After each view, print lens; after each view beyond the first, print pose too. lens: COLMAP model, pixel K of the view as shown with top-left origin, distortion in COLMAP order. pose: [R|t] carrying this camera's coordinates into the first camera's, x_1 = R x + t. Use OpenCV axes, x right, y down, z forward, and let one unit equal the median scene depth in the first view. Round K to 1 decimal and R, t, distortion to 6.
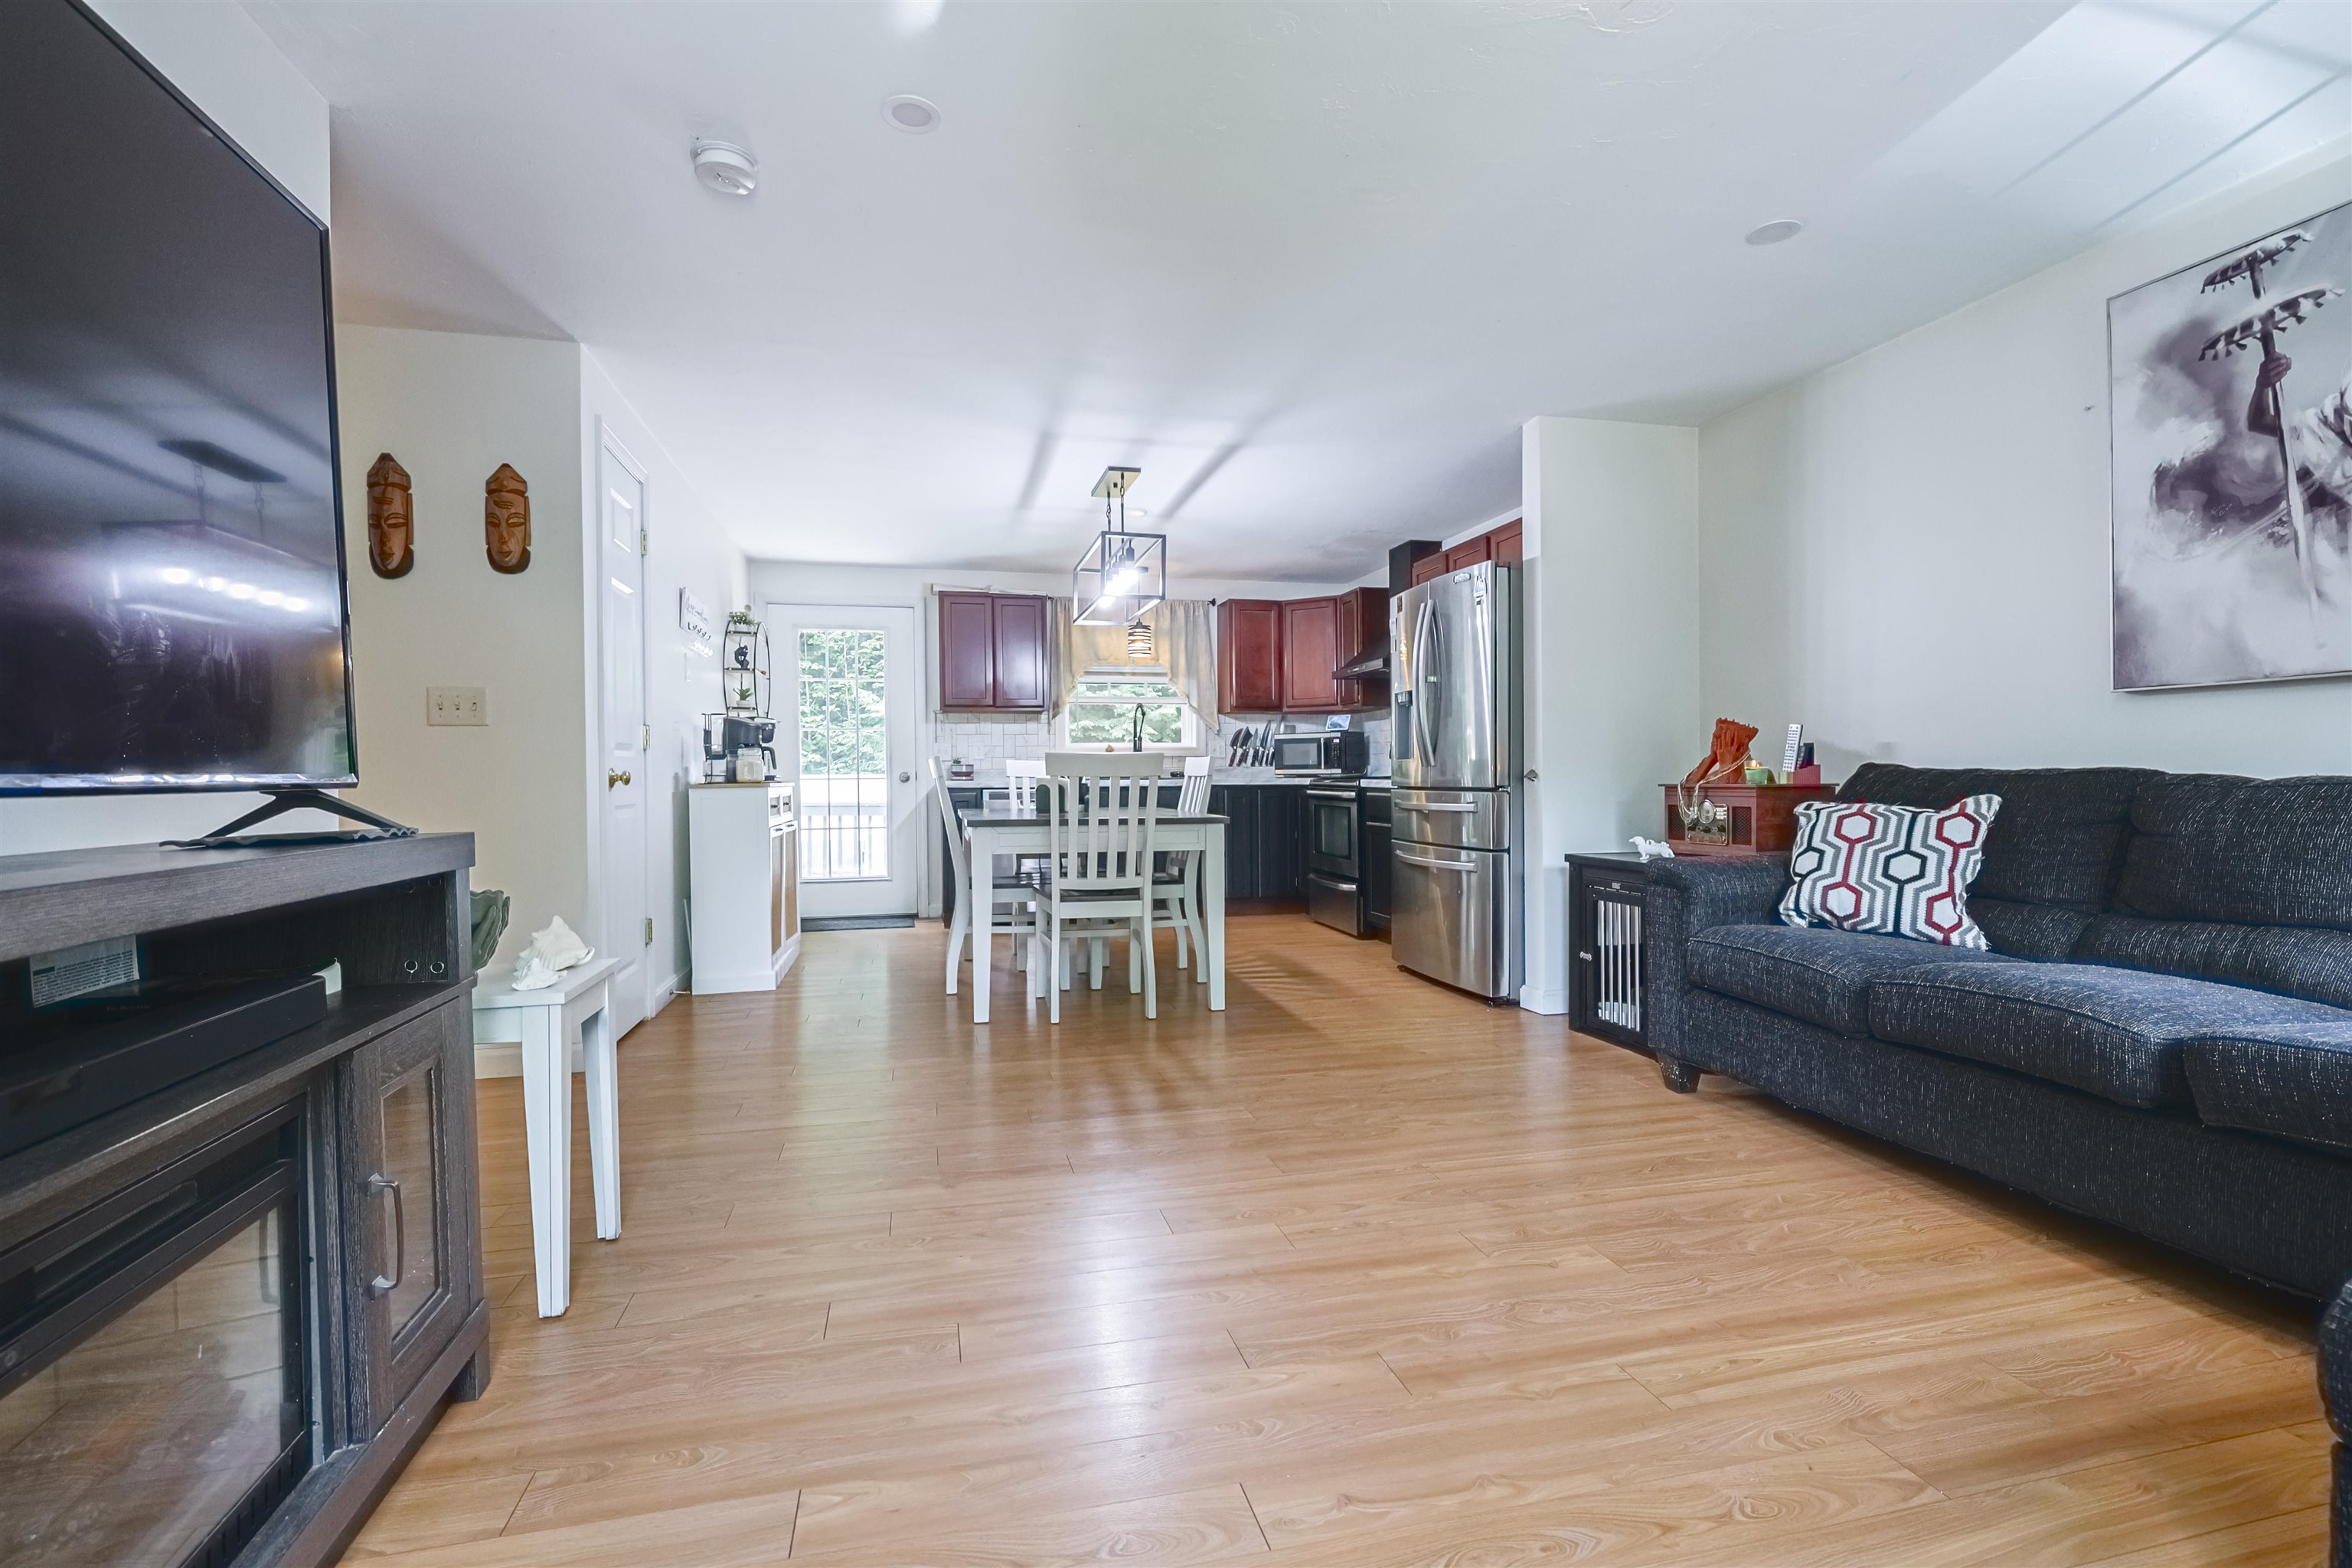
lens RADIAL K [[1066.5, 0, 1176.0], [0, 1066.5, 784.0], [0, 0, 1]] dist [0.000249, -0.000437]
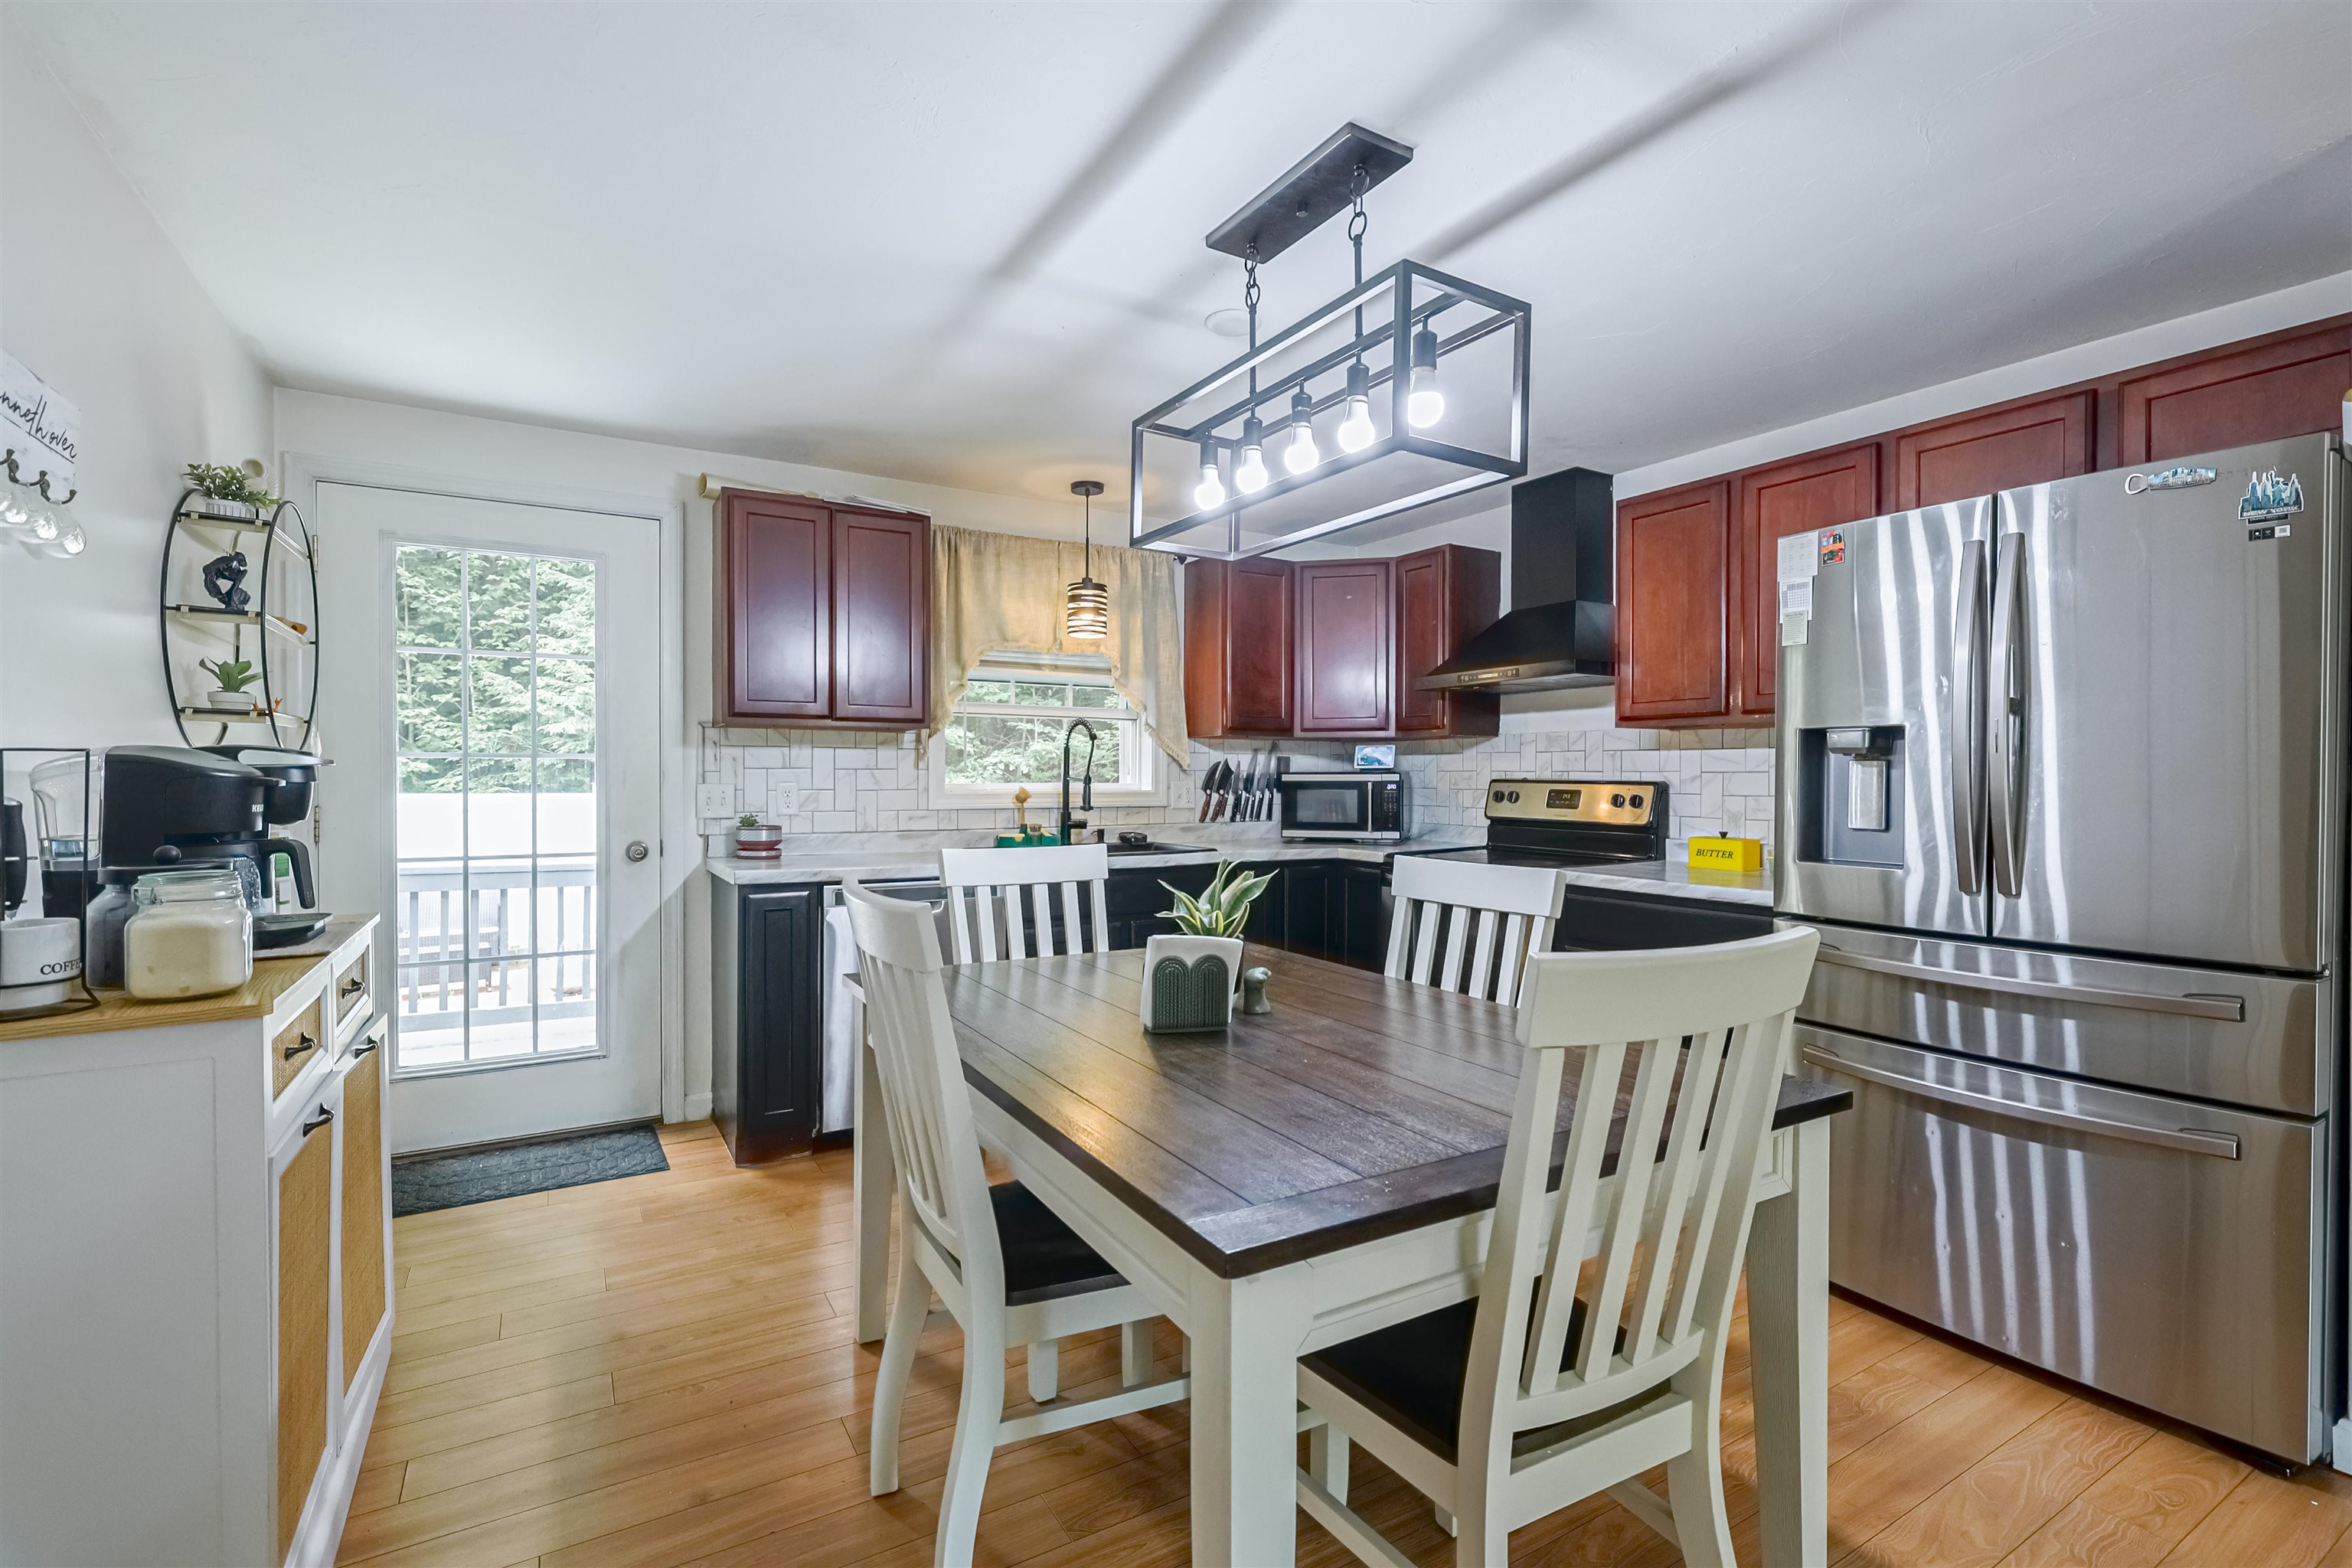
lens RADIAL K [[1050.0, 0, 1165.0], [0, 1050.0, 785.7], [0, 0, 1]] dist [0.000905, -0.000283]
pose [[0.957191, 0.009918, 0.289286, -0.155423], [-0.009970, 0.999949, -0.001294, -0.038835], [-0.289284, -0.001646, 0.957242, 0.439039]]
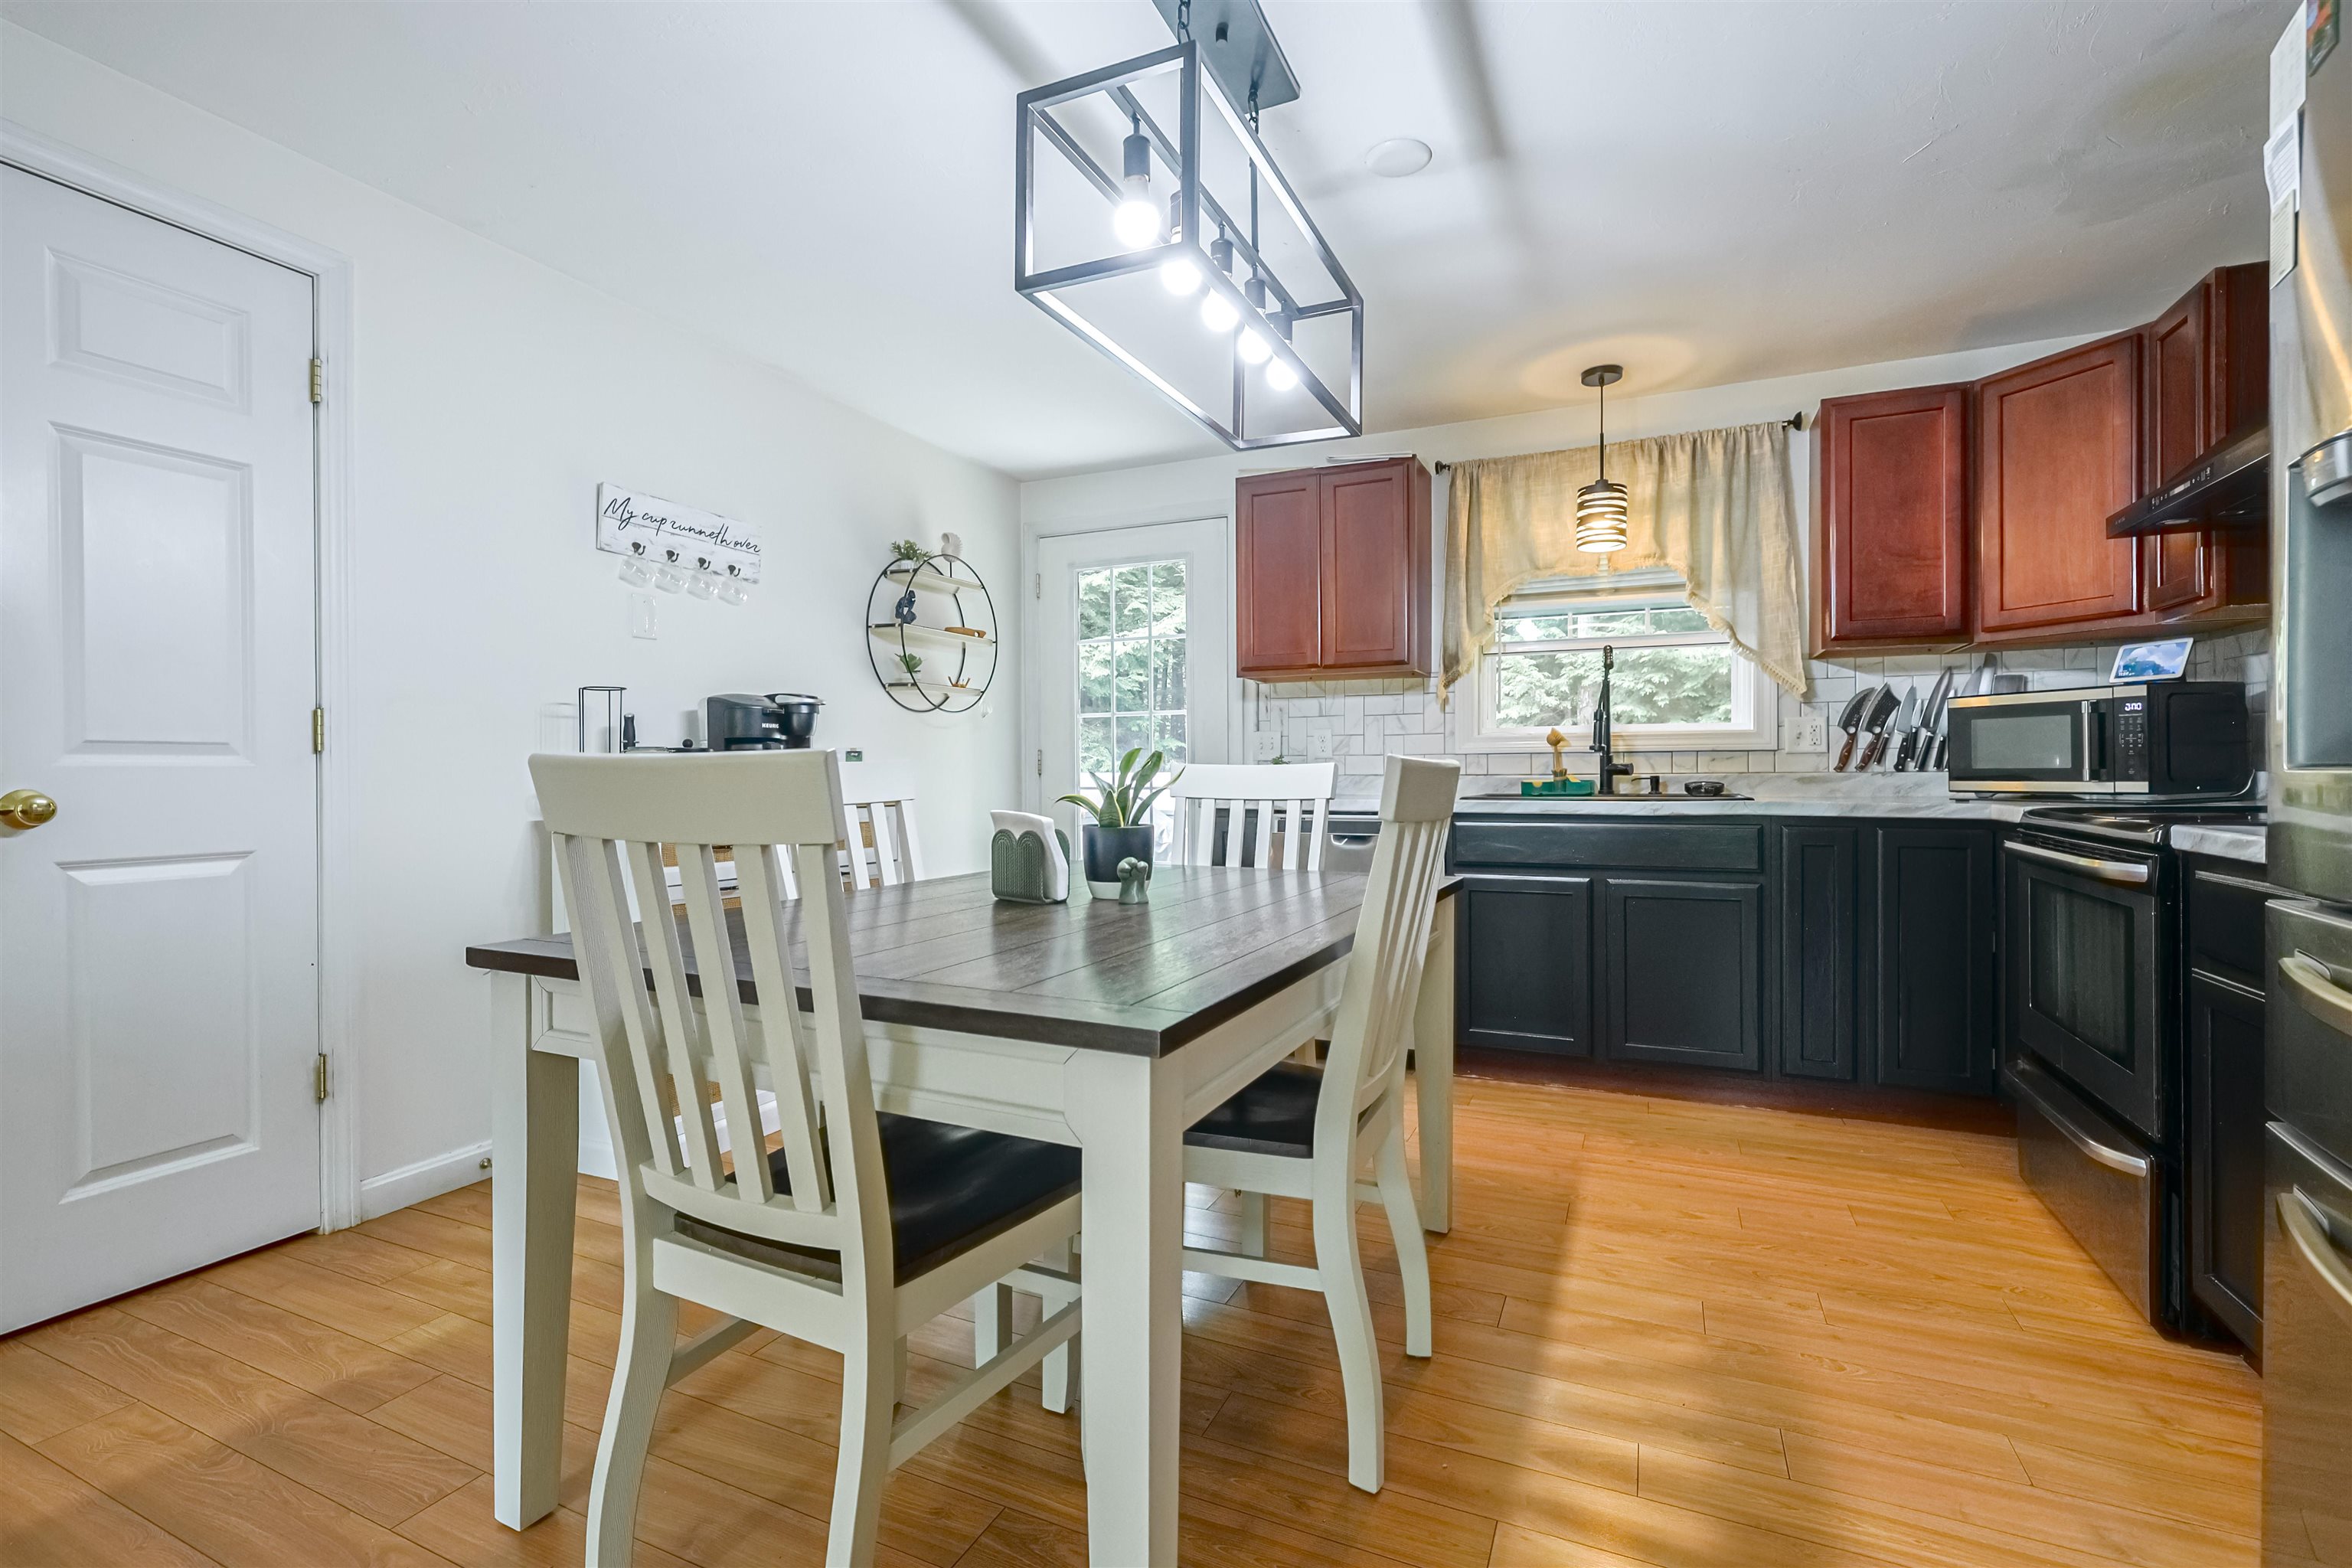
lens RADIAL K [[1061.0, 0, 1184.3], [0, 1061.0, 773.8], [0, 0, 1]] dist [0.010256, 0.000140]
pose [[0.787916, 0.006928, -0.615744, 0.117153], [-0.007338, 0.999971, 0.001861, -0.014929], [0.615739, 0.003052, 0.787944, 0.485351]]
